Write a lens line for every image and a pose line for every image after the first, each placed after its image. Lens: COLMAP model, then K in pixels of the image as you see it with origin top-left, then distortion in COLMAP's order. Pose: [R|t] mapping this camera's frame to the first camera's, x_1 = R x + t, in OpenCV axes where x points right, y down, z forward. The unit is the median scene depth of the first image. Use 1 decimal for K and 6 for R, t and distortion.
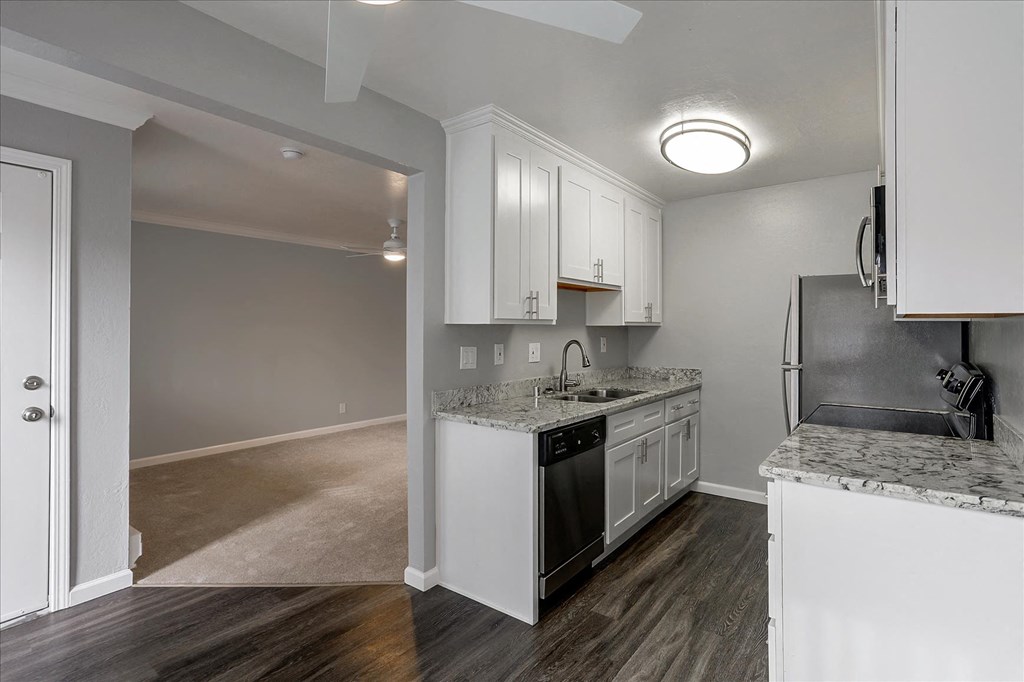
lens RADIAL K [[496.1, 0, 516.7], [0, 496.1, 319.1], [0, 0, 1]] dist [-0.057851, 0.026735]
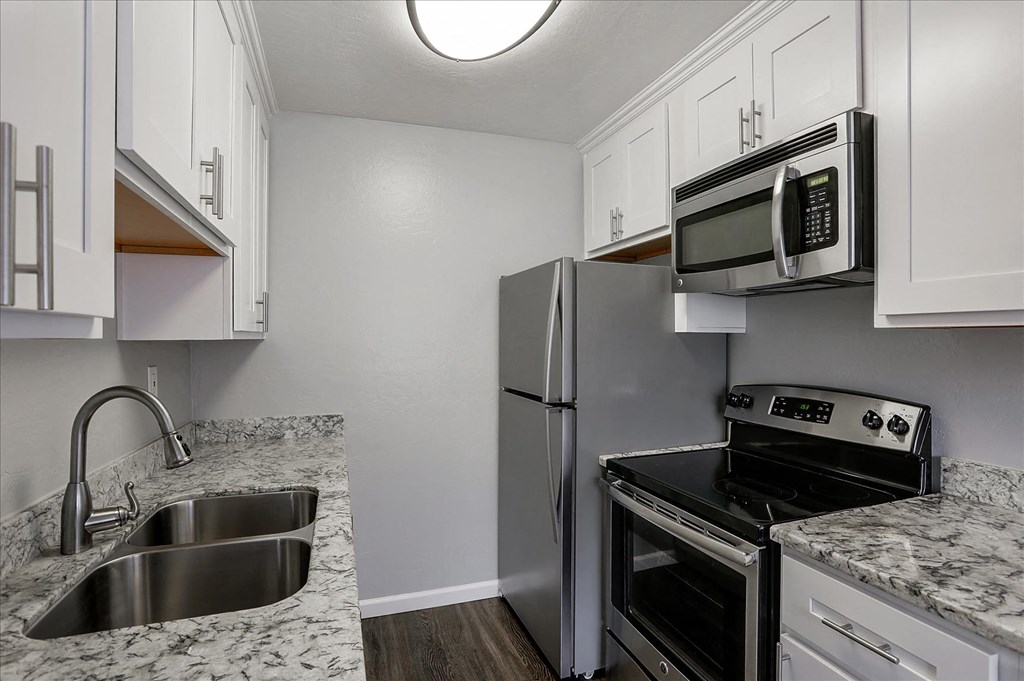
lens RADIAL K [[506.7, 0, 512.0], [0, 506.7, 340.5], [0, 0, 1]] dist [-0.069462, 0.027253]
pose [[0.555523, -0.007659, 0.831466, -0.007594], [-0.009841, 0.999827, 0.015785, 0.005688], [-0.831443, -0.016952, 0.555352, 0.653822]]
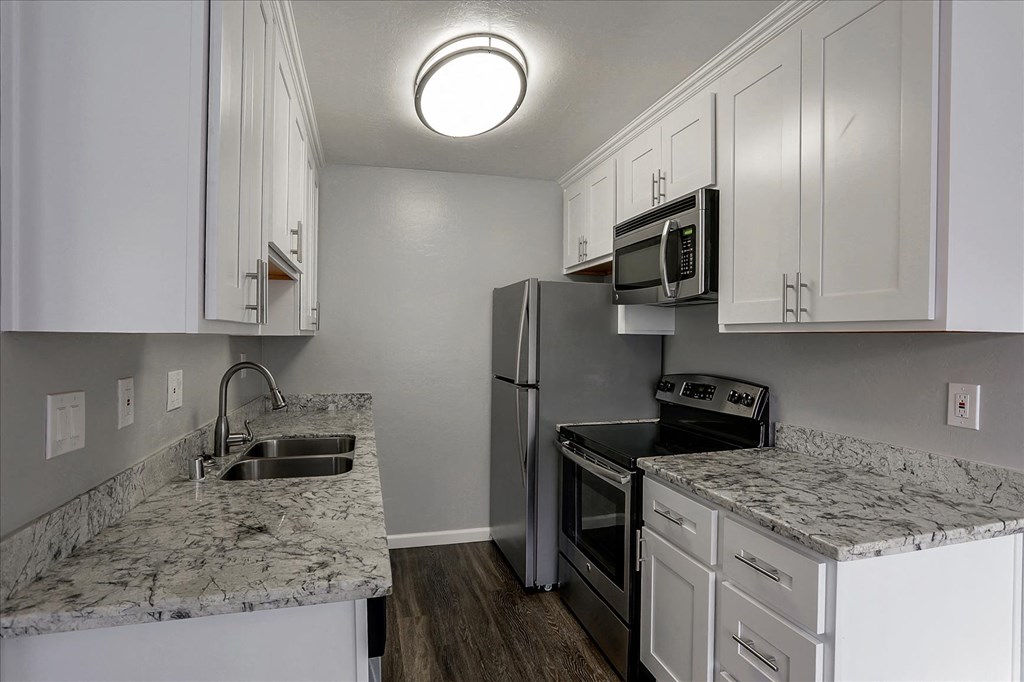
lens RADIAL K [[516.6, 0, 501.7], [0, 516.6, 345.8], [0, 0, 1]] dist [-0.077262, 0.028670]
pose [[0.615980, -0.010448, 0.787692, -0.164816], [-0.020146, 0.999376, 0.029010, 0.002333], [-0.787504, -0.033738, 0.615386, 0.454915]]
